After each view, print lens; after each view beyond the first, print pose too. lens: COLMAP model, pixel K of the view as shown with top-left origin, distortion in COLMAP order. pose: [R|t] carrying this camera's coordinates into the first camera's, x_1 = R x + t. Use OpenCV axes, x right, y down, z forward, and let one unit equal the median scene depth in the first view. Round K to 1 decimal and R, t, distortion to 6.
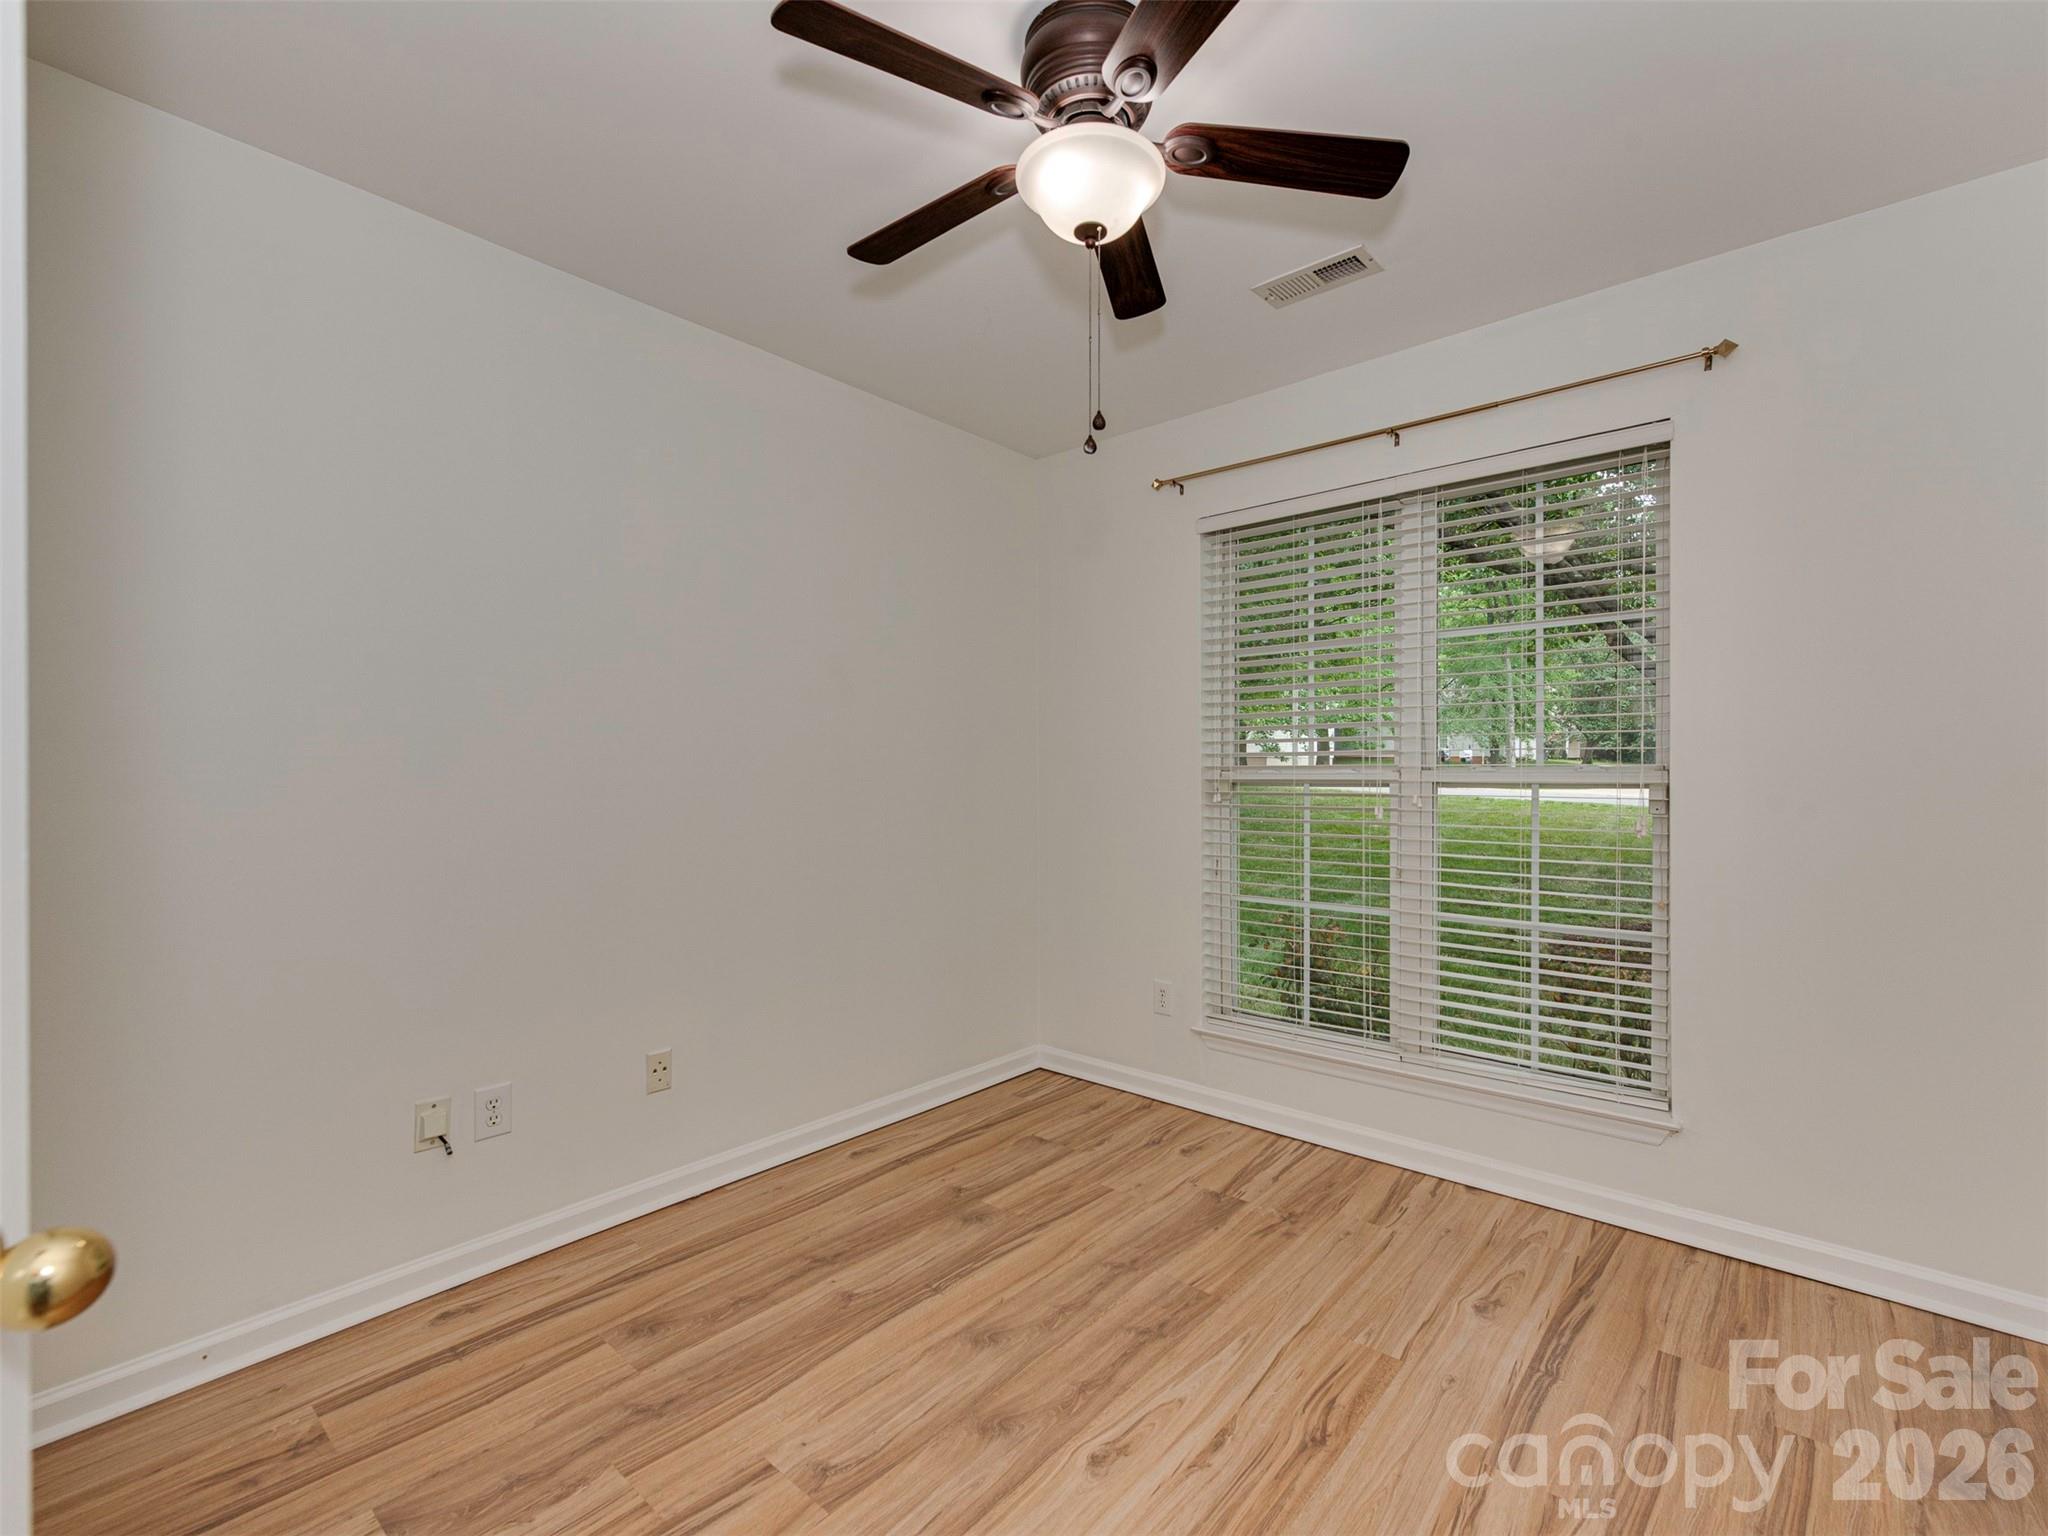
lens RADIAL K [[911.0, 0, 1031.5], [0, 911.0, 773.3], [0, 0, 1]] dist [0.008513, -0.002656]
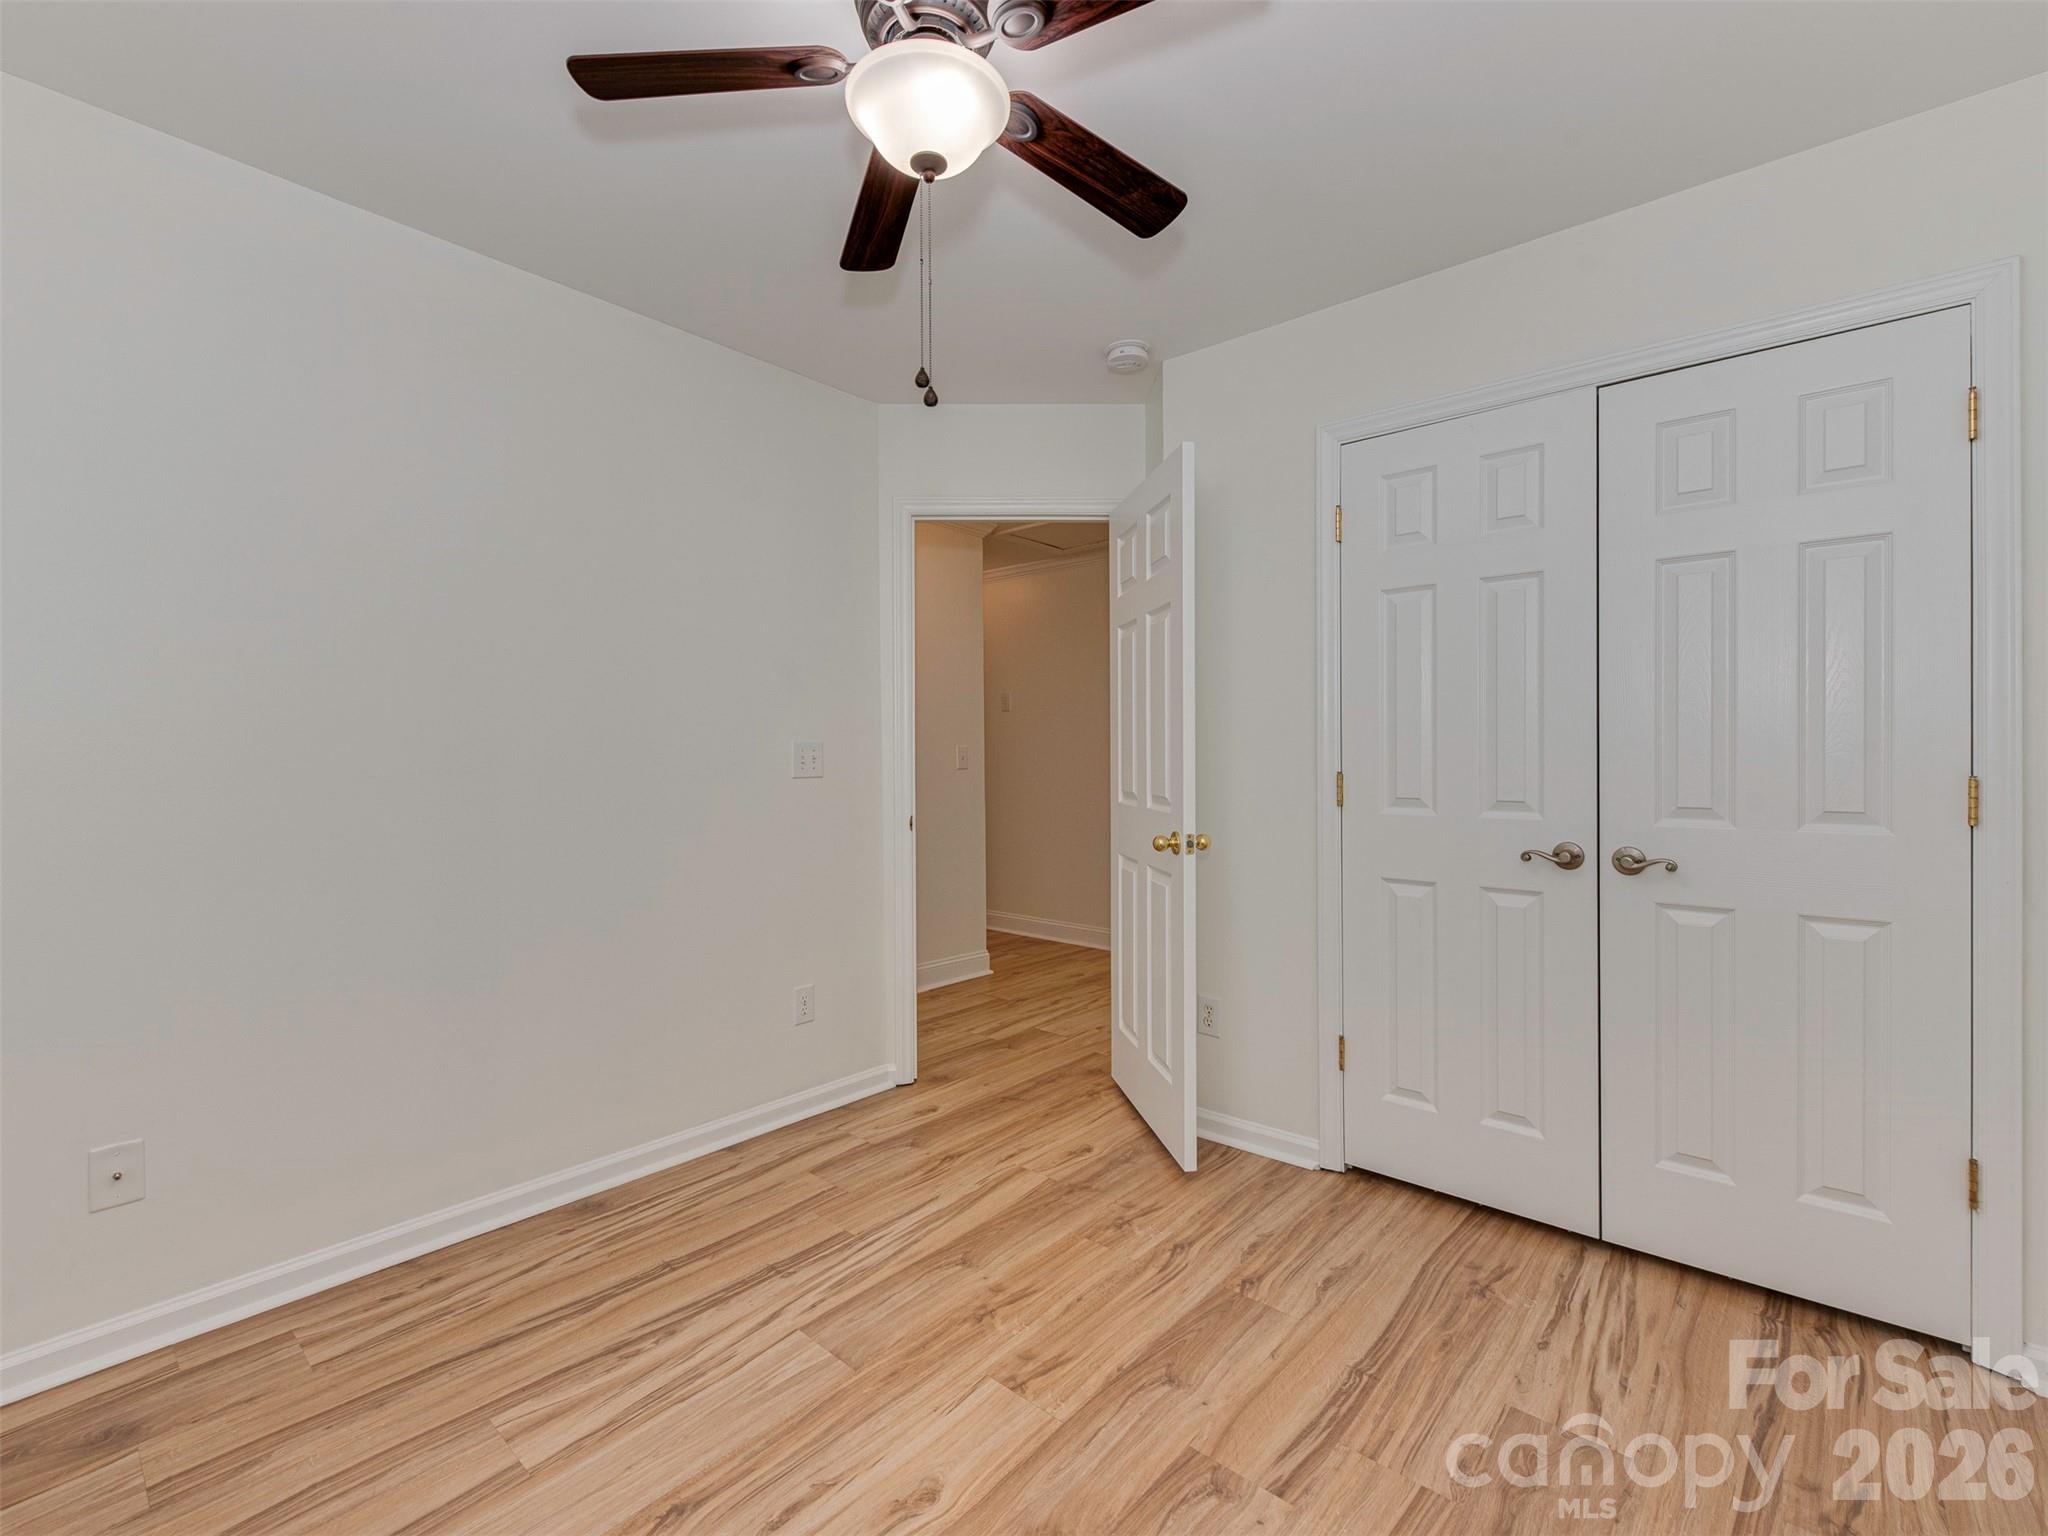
lens RADIAL K [[911.0, 0, 1018.7], [0, 911.0, 765.2], [0, 0, 1]] dist [0.008513, -0.002656]
pose [[-0.999841, 0.007586, -0.016147, -0.009713], [0.007532, 0.999966, 0.003391, 0.006011], [0.016172, 0.003269, -0.999864, 1.963095]]
